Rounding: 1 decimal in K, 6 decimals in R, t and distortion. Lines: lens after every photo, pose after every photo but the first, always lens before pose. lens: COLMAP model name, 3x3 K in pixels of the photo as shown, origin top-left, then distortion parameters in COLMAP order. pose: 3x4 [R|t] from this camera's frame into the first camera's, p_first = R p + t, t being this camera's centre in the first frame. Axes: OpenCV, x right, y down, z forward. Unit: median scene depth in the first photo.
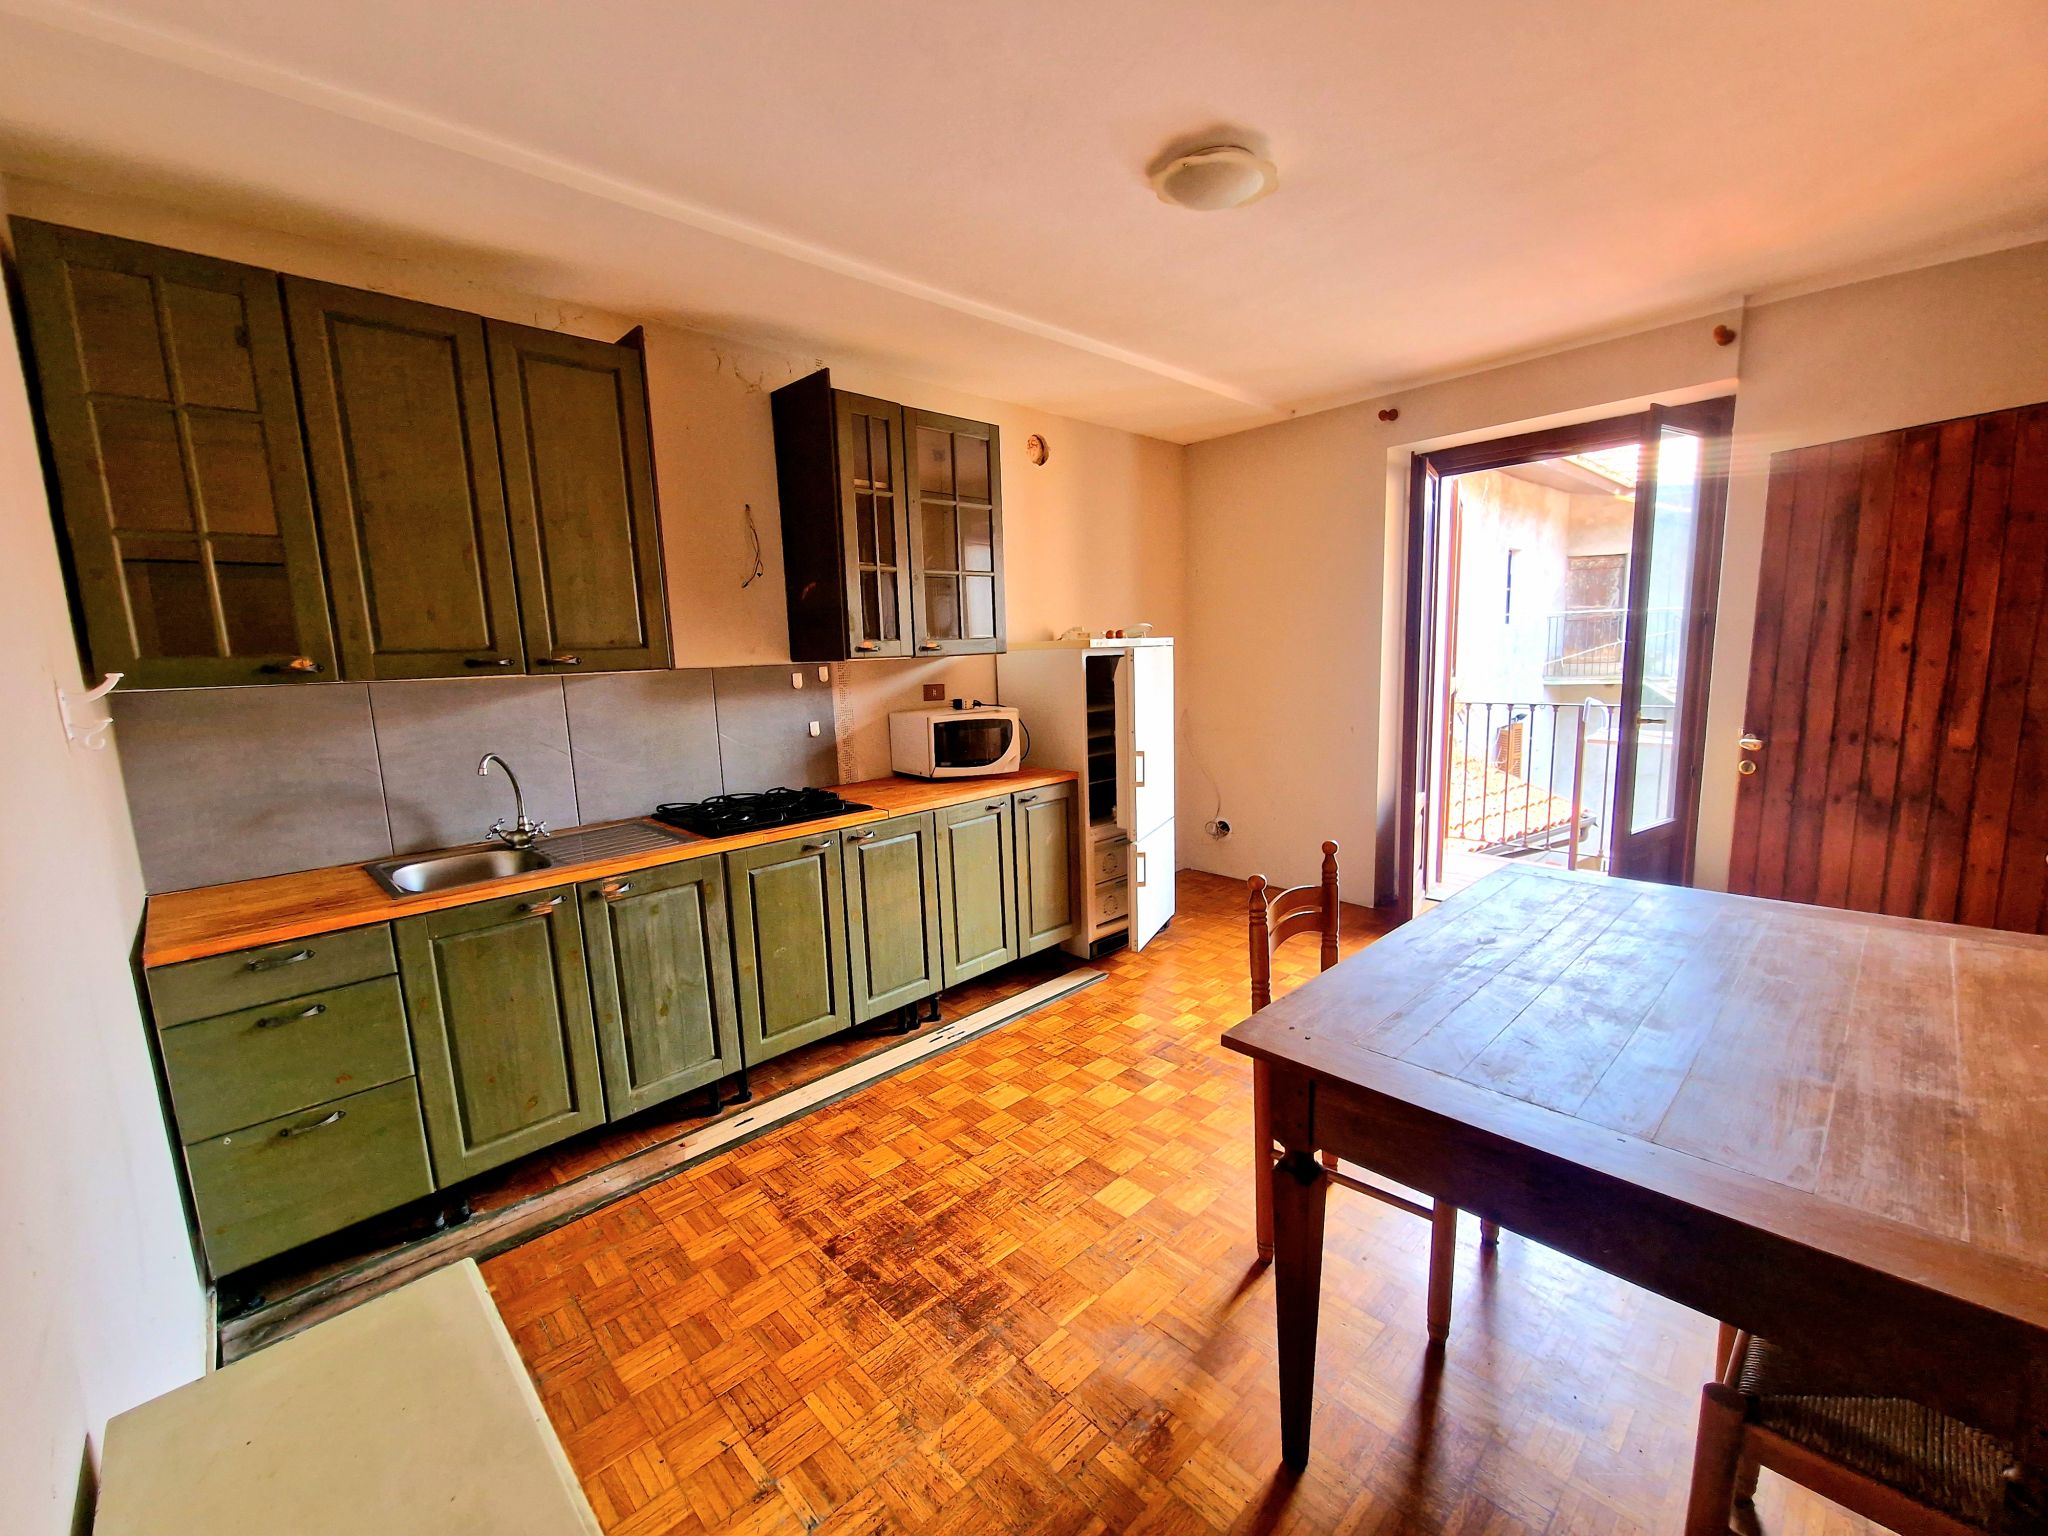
lens RADIAL K [[842.0, 0, 1011.6], [0, 842.0, 776.8], [0, 0, 1]] dist [0.001661, -0.002694]
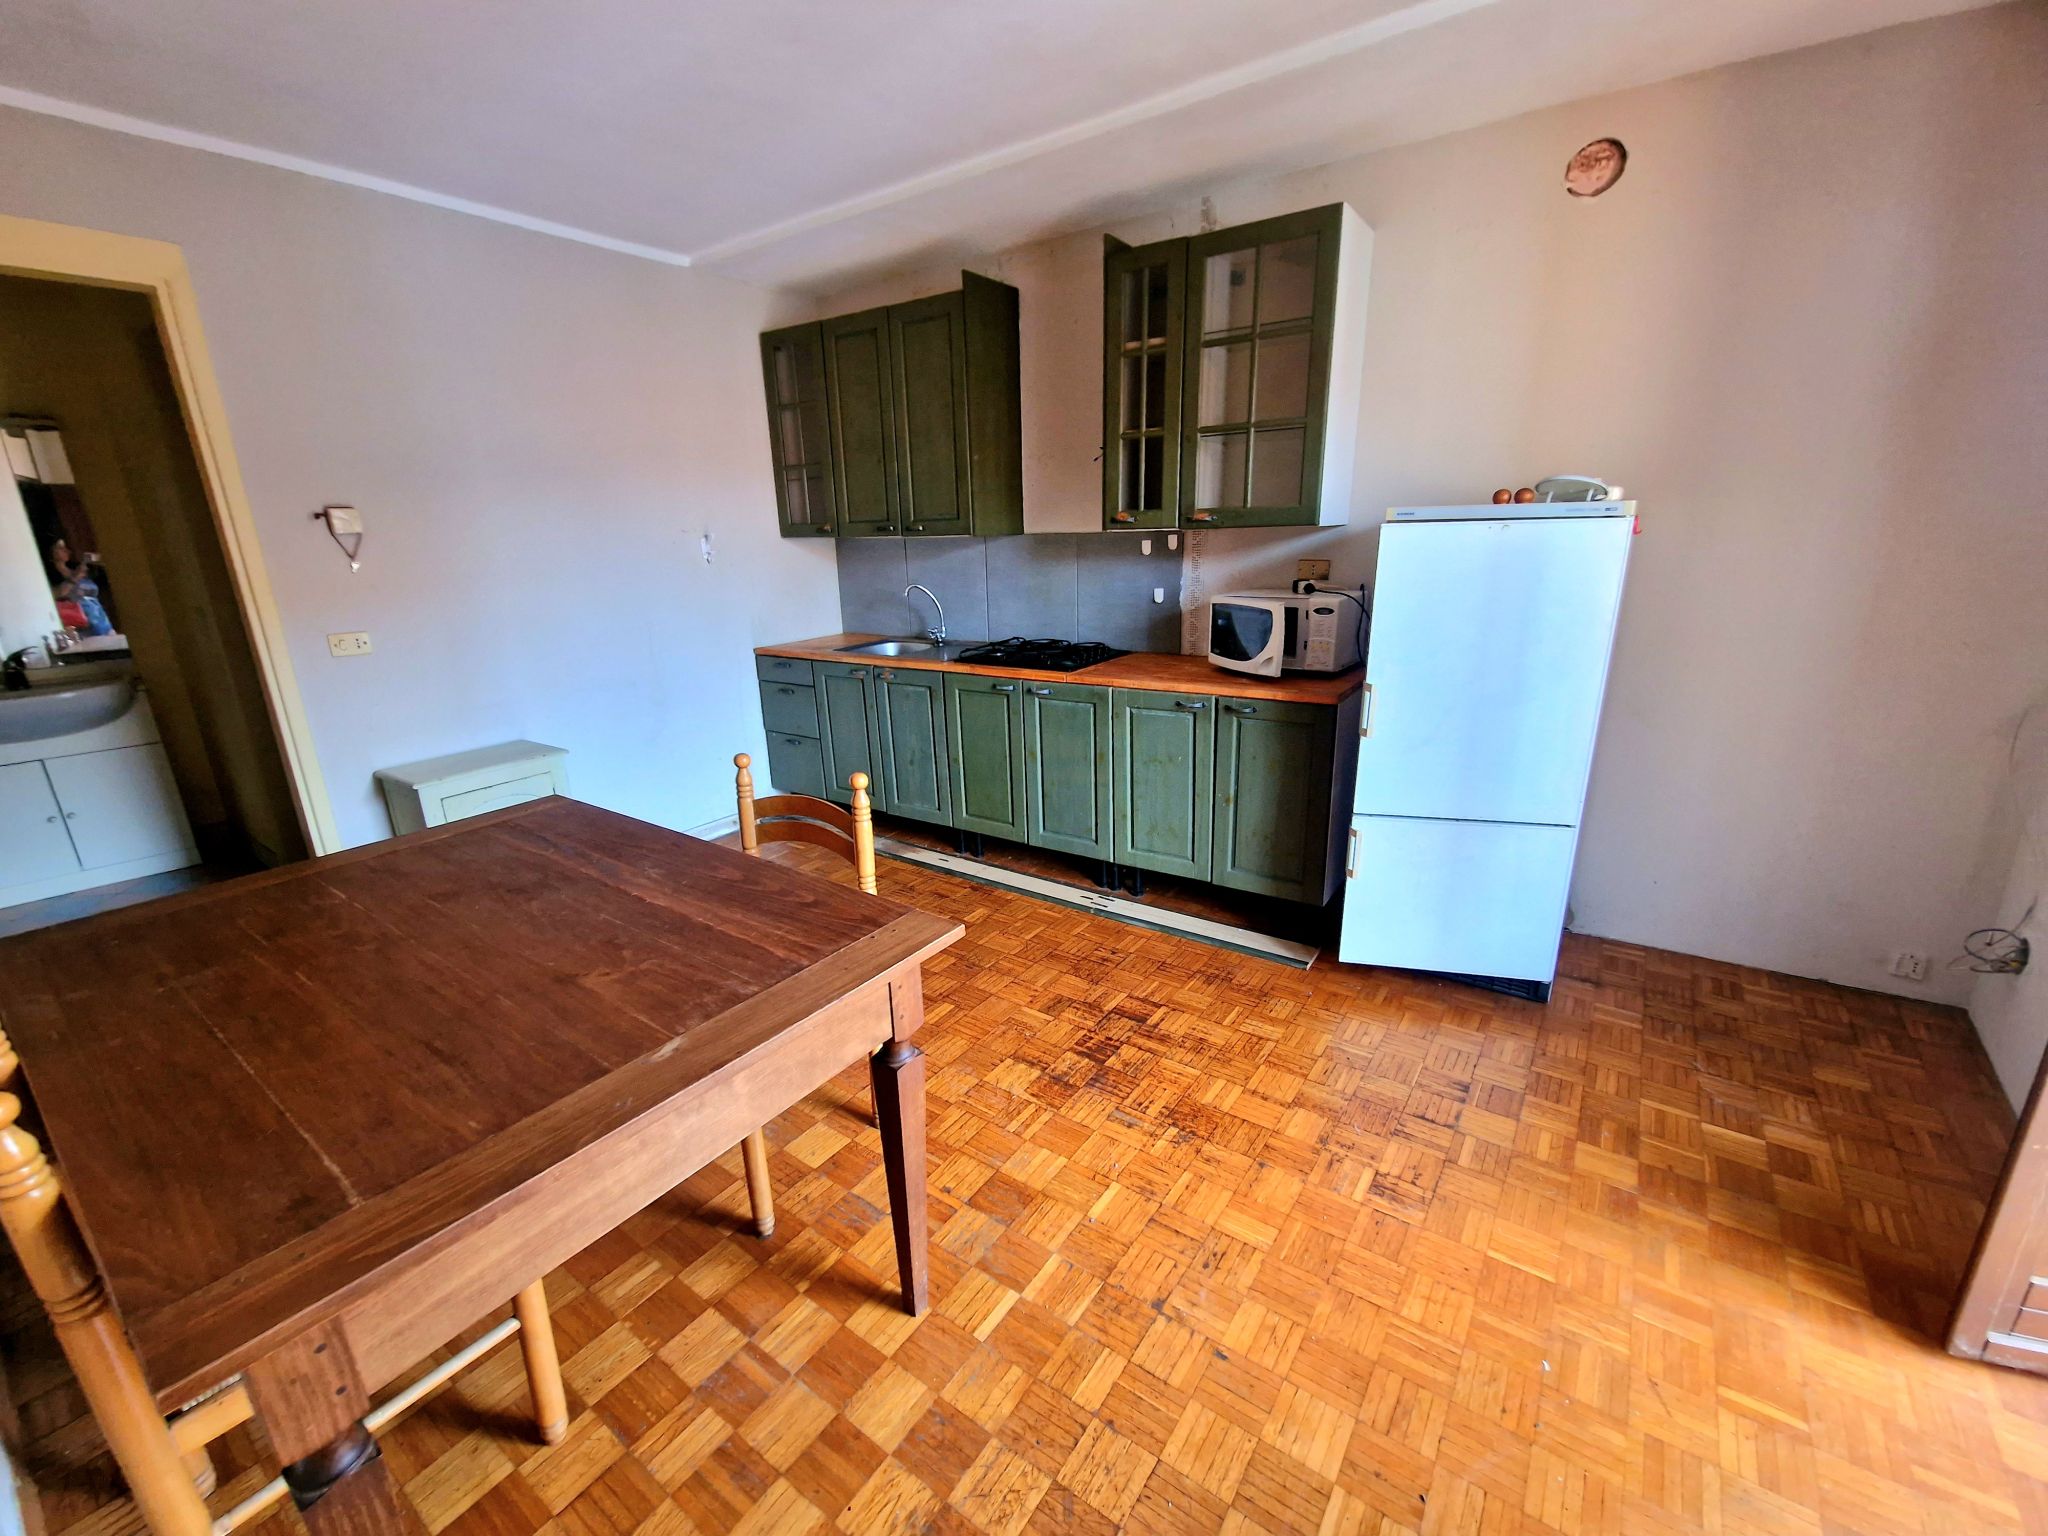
lens RADIAL K [[842.0, 0, 1020.8], [0, 842.0, 771.7], [0, 0, 1]] dist [0.001661, -0.002694]
pose [[0.192849, 0.304620, -0.932747, 0.920494], [-0.126029, 0.950407, 0.284330, -0.147667], [0.973101, 0.062720, 0.221675, 0.727162]]
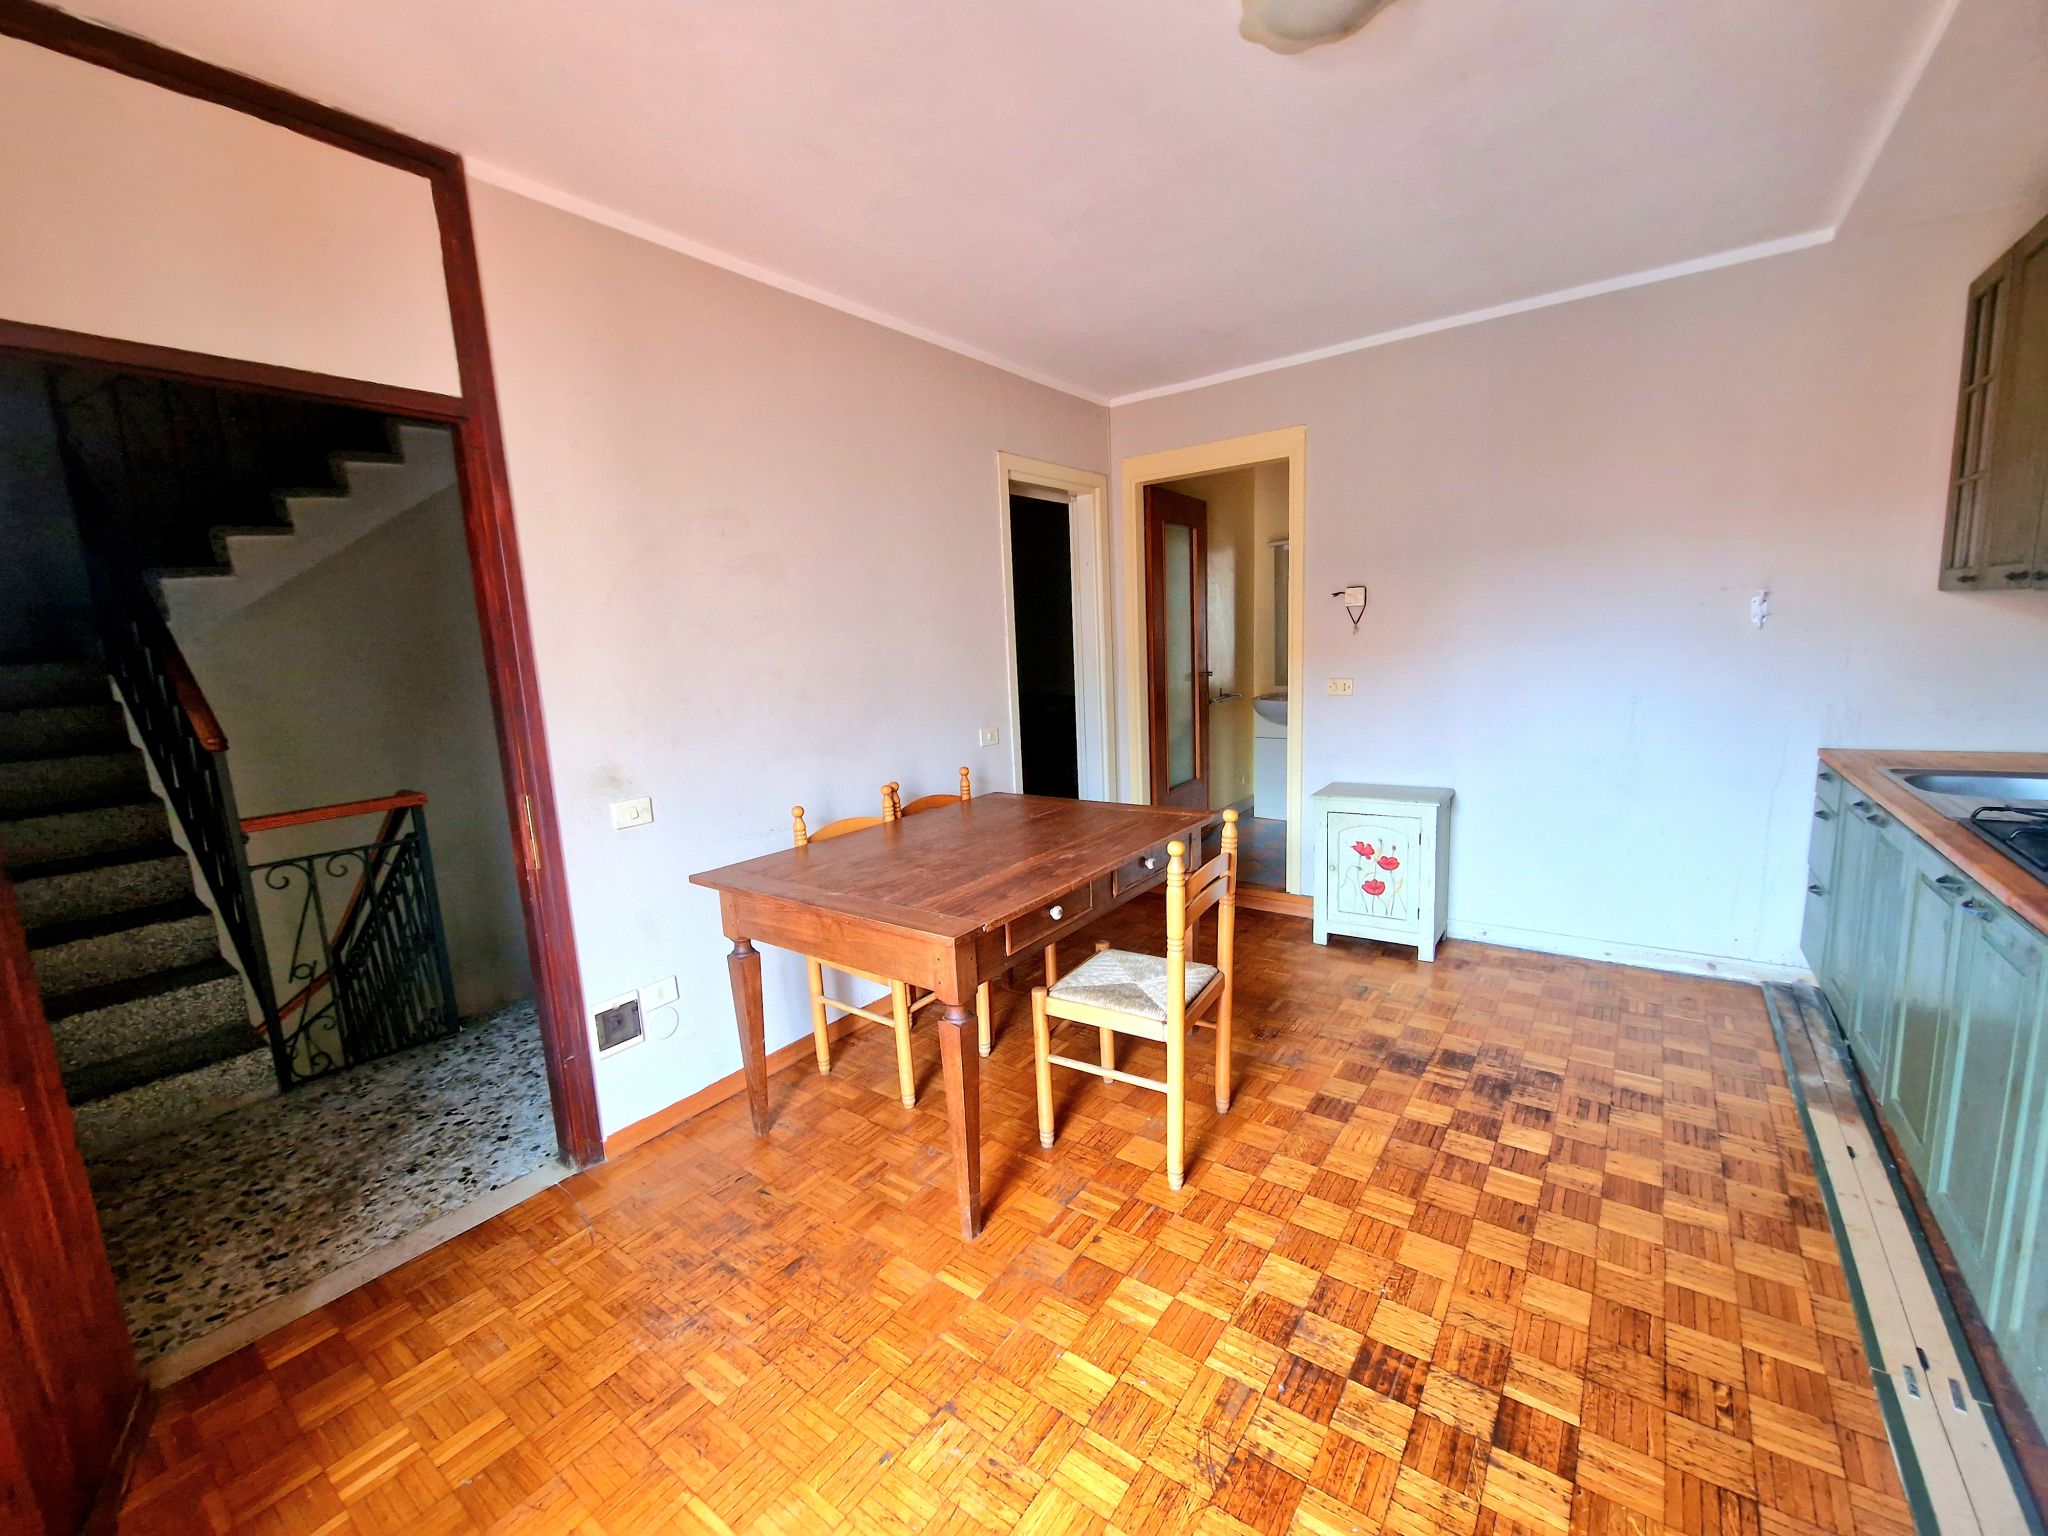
lens RADIAL K [[842.0, 0, 1030.1], [0, 842.0, 773.9], [0, 0, 1]] dist [0.001661, -0.002694]
pose [[-0.977910, 0.115527, -0.174197, 0.520189], [0.056280, 0.948133, 0.312851, -0.224594], [0.201305, 0.296136, -0.933691, 1.363916]]
